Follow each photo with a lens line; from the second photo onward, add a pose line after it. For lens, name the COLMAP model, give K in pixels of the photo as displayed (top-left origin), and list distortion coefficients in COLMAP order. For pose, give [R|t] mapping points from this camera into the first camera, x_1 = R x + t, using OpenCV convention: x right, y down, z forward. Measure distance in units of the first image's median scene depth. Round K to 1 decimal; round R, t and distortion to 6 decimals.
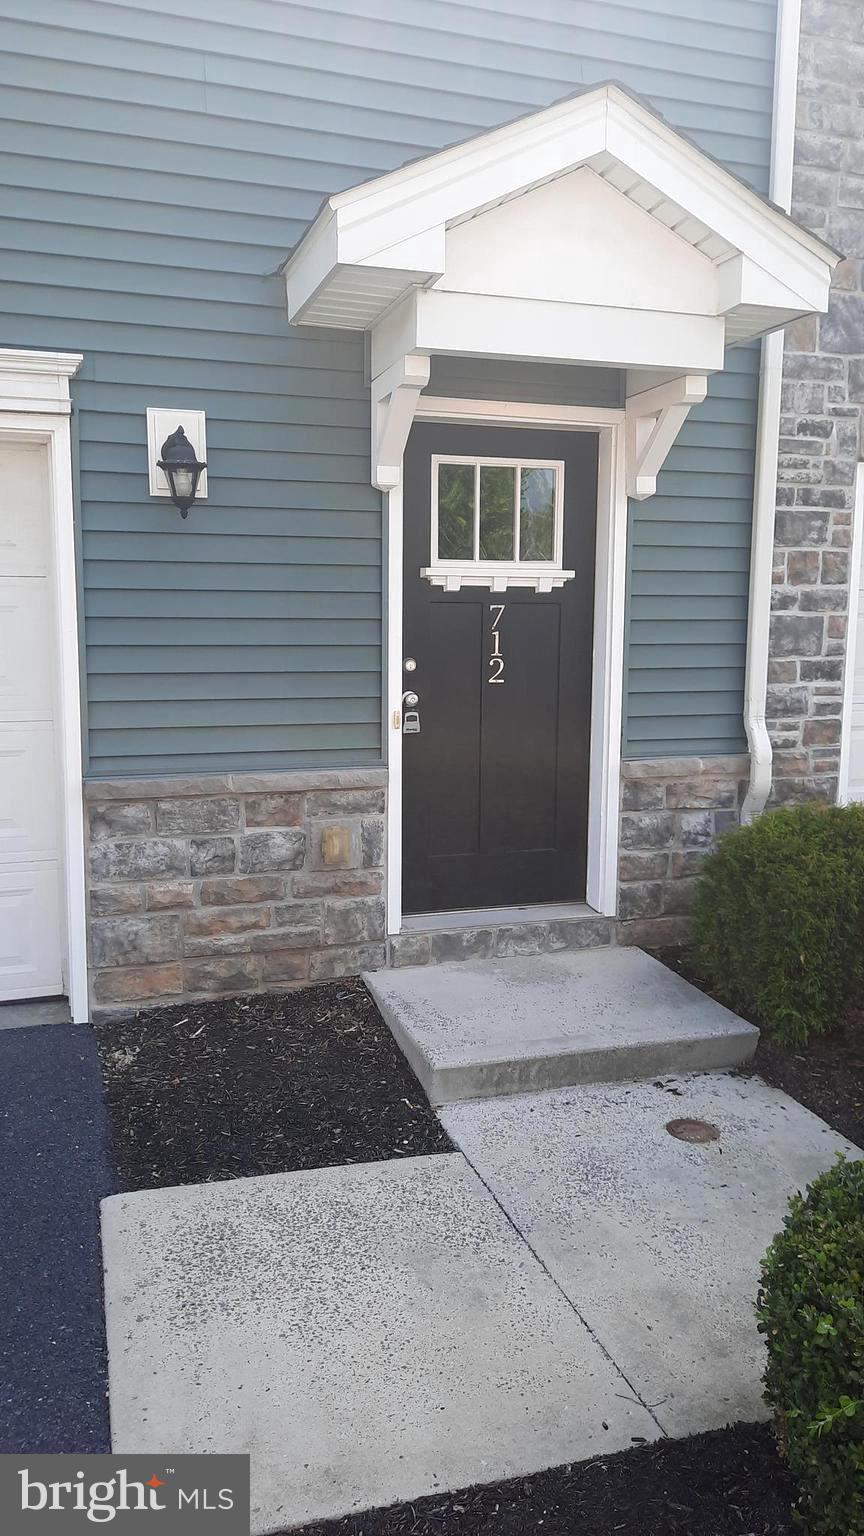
lens RADIAL K [[1126.8, 0, 432.0], [0, 1126.8, 768.0], [0, 0, 1]] dist [0.071649, -0.083527]
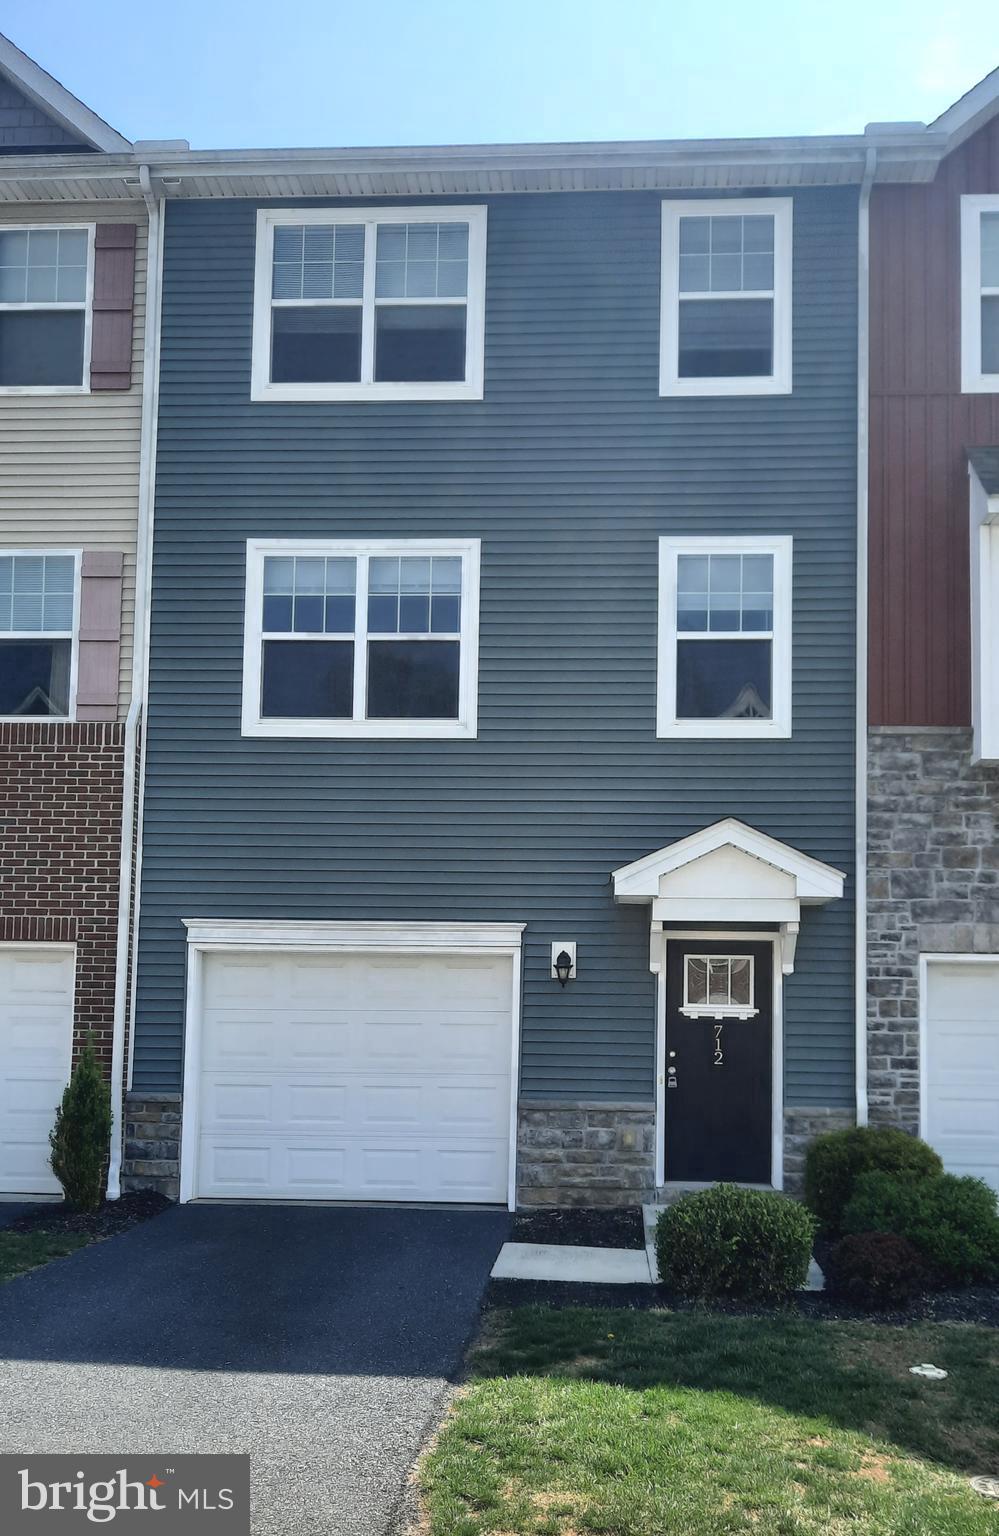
lens RADIAL K [[2230.3, 0, 499.5], [0, 2230.3, 768.0], [0, 0, 1]] dist [0.005413, 0.016821]
pose [[0.921196, -0.031262, -0.387842, 1.294850], [-0.065088, 0.970342, -0.232810, 0.372904], [0.383617, 0.239708, 0.891840, -2.898667]]
